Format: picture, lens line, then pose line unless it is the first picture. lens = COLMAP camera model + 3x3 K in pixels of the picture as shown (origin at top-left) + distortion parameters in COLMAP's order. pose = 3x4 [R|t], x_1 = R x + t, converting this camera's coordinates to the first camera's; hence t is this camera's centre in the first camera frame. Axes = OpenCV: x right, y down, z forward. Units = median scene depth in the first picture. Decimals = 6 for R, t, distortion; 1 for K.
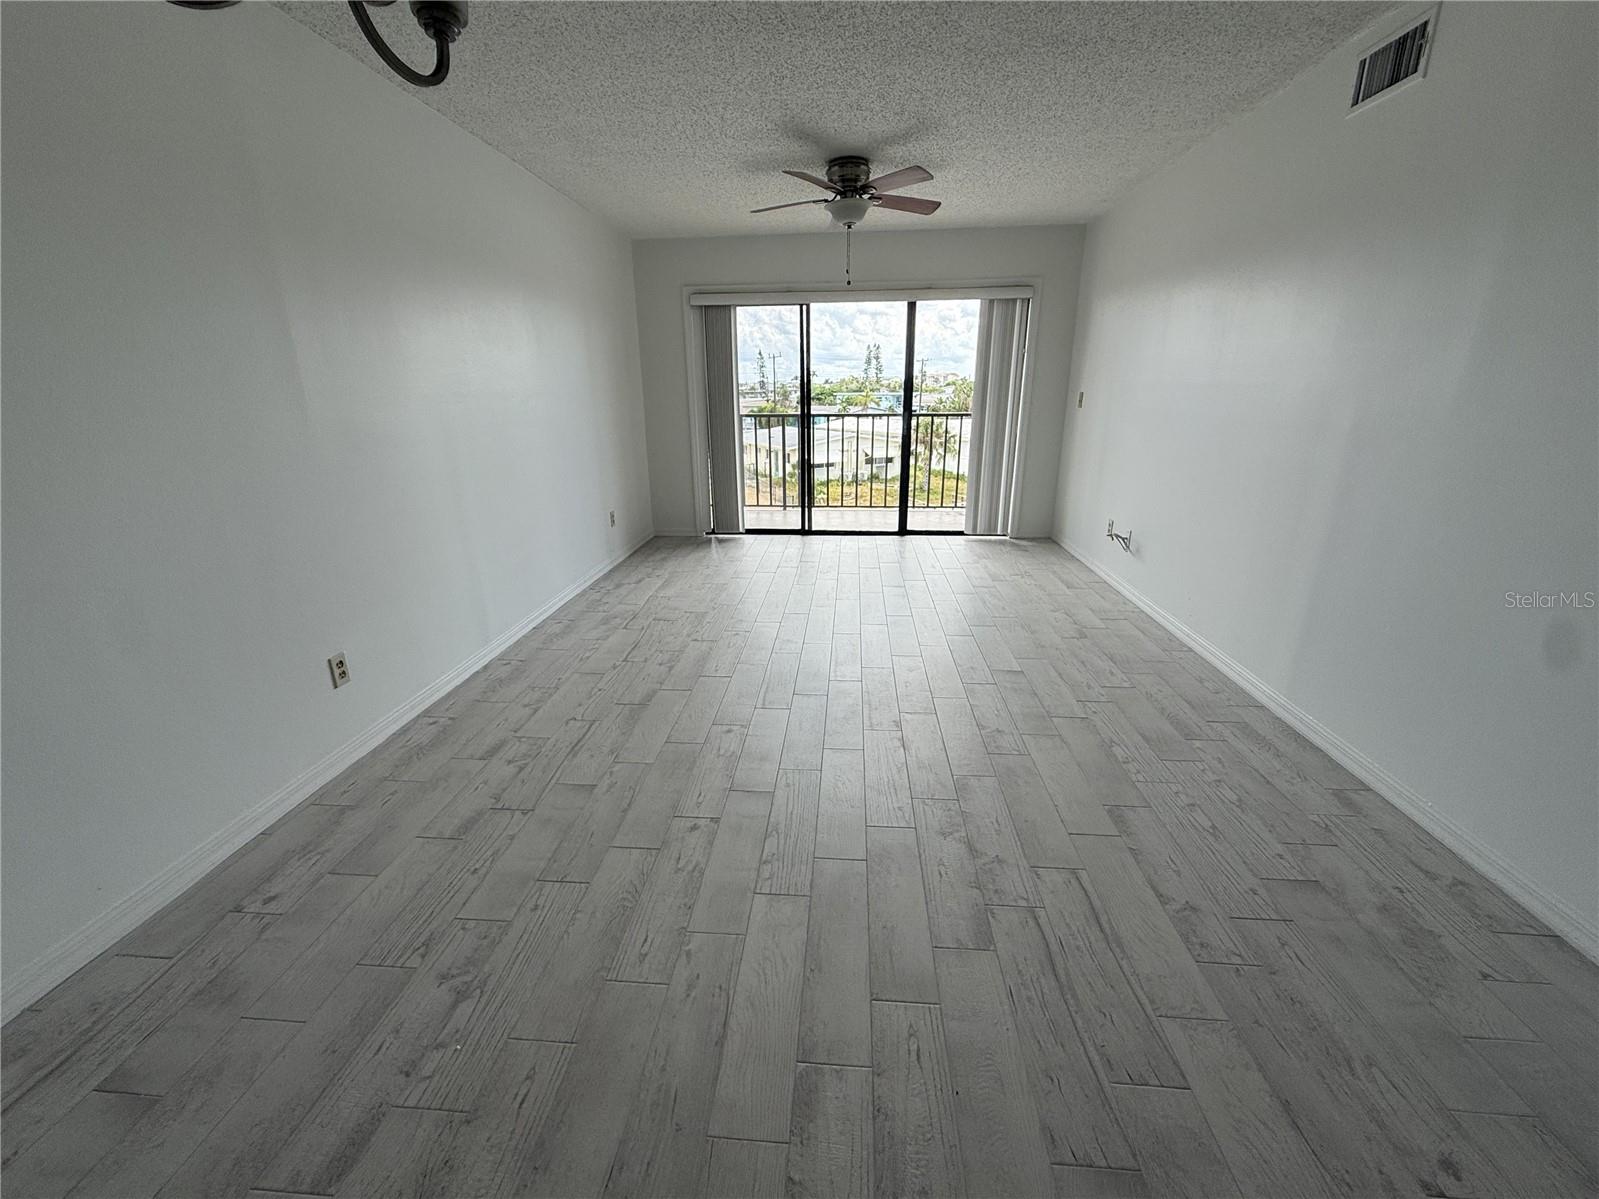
lens RADIAL K [[637.8, 0, 799.4], [0, 637.8, 598.3], [0, 0, 1]] dist [-0.004071, 0.000920]
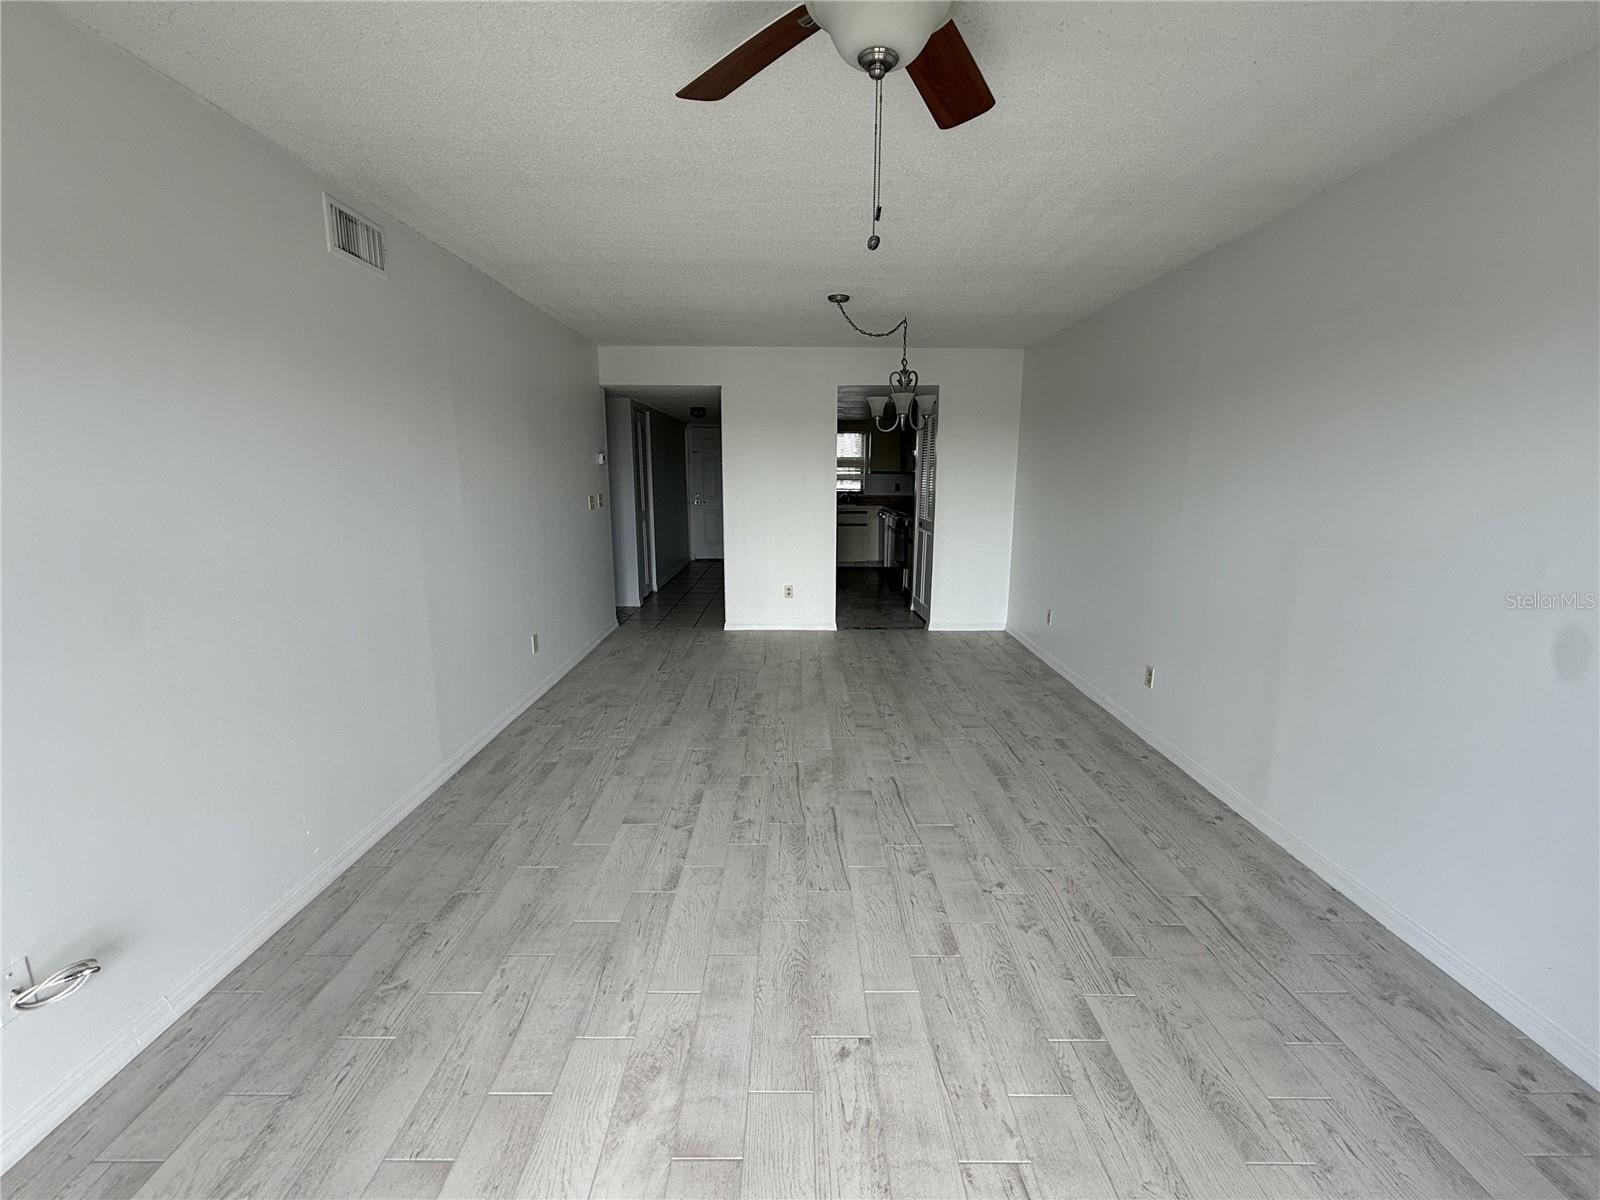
lens RADIAL K [[638.2, 0, 795.8], [0, 638.2, 601.4], [0, 0, 1]] dist [-0.004071, 0.000920]
pose [[-0.996613, 0.022473, -0.079107, 0.212857], [-0.020183, 0.865678, 0.500195, -0.715821], [0.079722, 0.500097, -0.862292, 1.963558]]
